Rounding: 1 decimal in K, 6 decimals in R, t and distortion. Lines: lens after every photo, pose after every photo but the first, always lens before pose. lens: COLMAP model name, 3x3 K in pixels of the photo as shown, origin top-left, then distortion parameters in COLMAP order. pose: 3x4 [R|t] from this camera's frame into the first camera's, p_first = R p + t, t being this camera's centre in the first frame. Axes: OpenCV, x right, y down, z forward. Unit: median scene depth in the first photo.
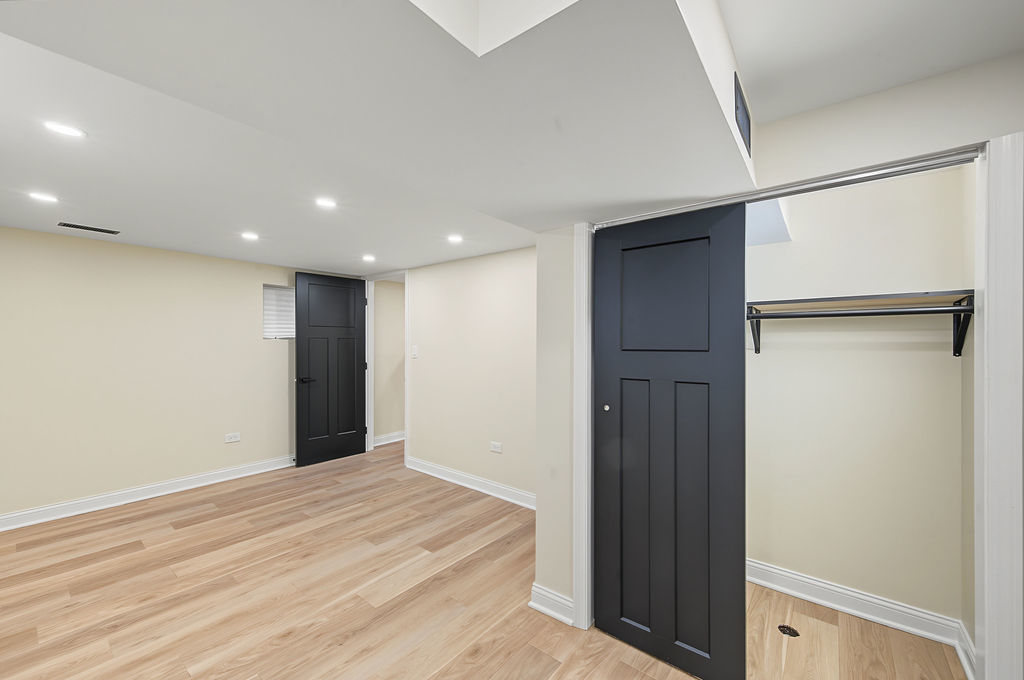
lens RADIAL K [[403.2, 0, 513.7], [0, 403.2, 345.9], [0, 0, 1]] dist [0.000398, -0.000182]
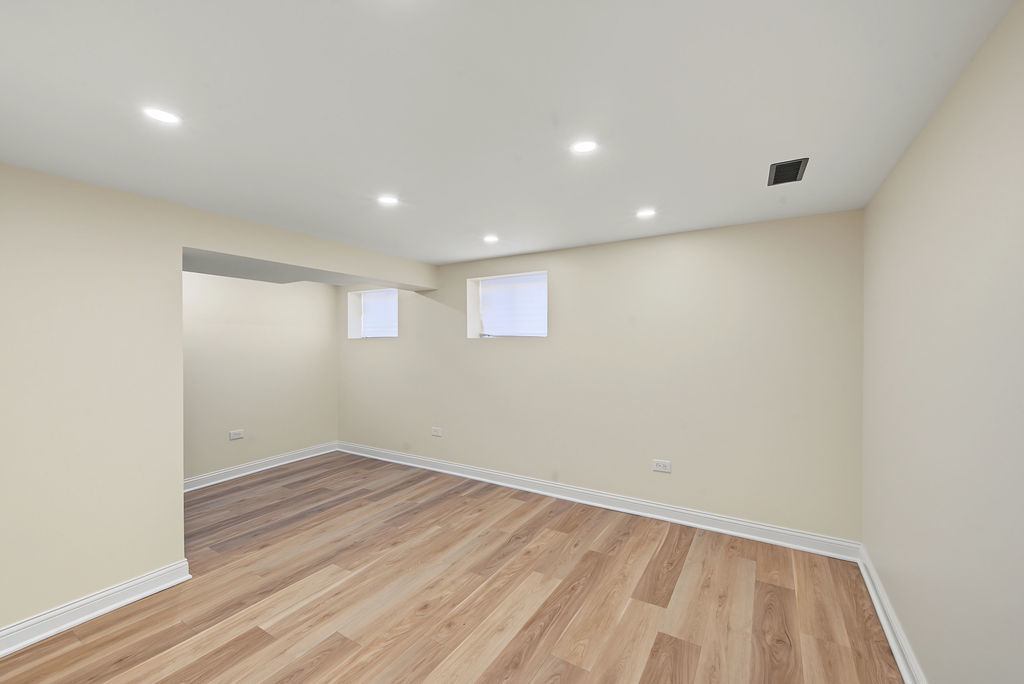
lens RADIAL K [[419.2, 0, 503.8], [0, 419.2, 337.5], [0, 0, 1]] dist [0.000873, -0.000059]
pose [[-0.995862, -0.000899, -0.090875, -0.652196], [-0.000670, 0.999997, -0.002550, -0.018173], [0.090877, -0.002479, -0.995859, 2.032860]]
